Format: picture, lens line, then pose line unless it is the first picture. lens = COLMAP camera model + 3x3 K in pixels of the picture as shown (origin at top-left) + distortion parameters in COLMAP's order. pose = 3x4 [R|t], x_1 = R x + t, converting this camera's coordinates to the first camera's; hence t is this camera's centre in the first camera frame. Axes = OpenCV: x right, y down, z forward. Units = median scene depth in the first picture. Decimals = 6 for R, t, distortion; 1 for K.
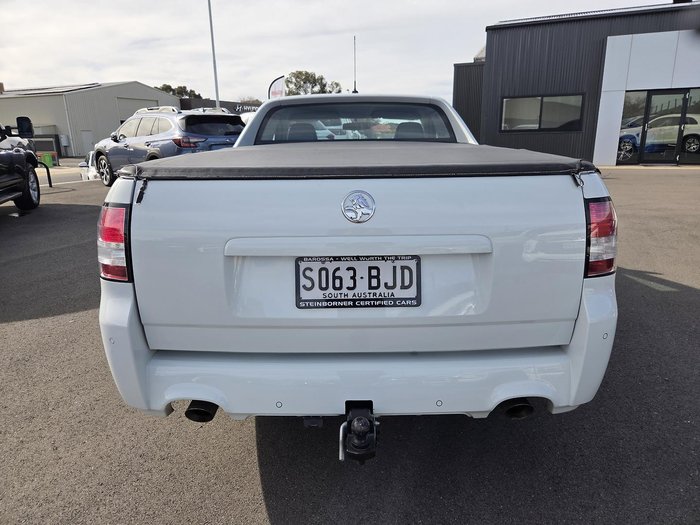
lens RADIAL K [[470.4, 0, 348.9], [0, 470.4, 260.6], [0, 0, 1]] dist [0.060875, -0.057605]
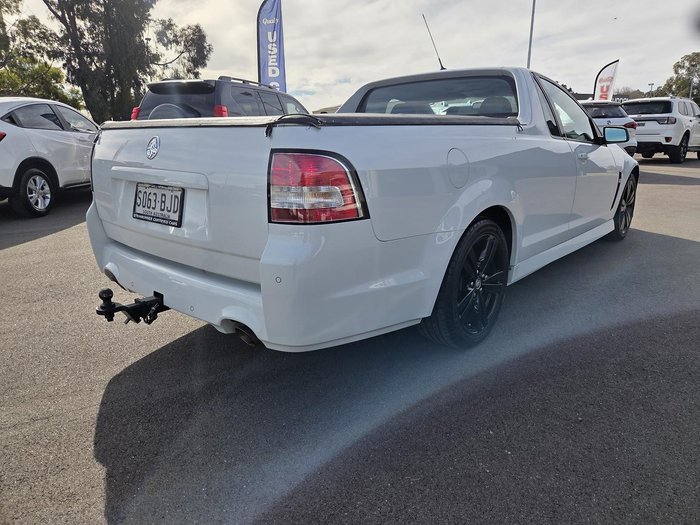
lens RADIAL K [[470.4, 0, 348.9], [0, 470.4, 260.6], [0, 0, 1]] dist [0.060875, -0.057605]
pose [[0.755081, 0.175608, -0.631675, 1.335898], [-0.171941, 0.982779, 0.067683, 0.017132], [0.632683, 0.057505, 0.772273, 0.298173]]
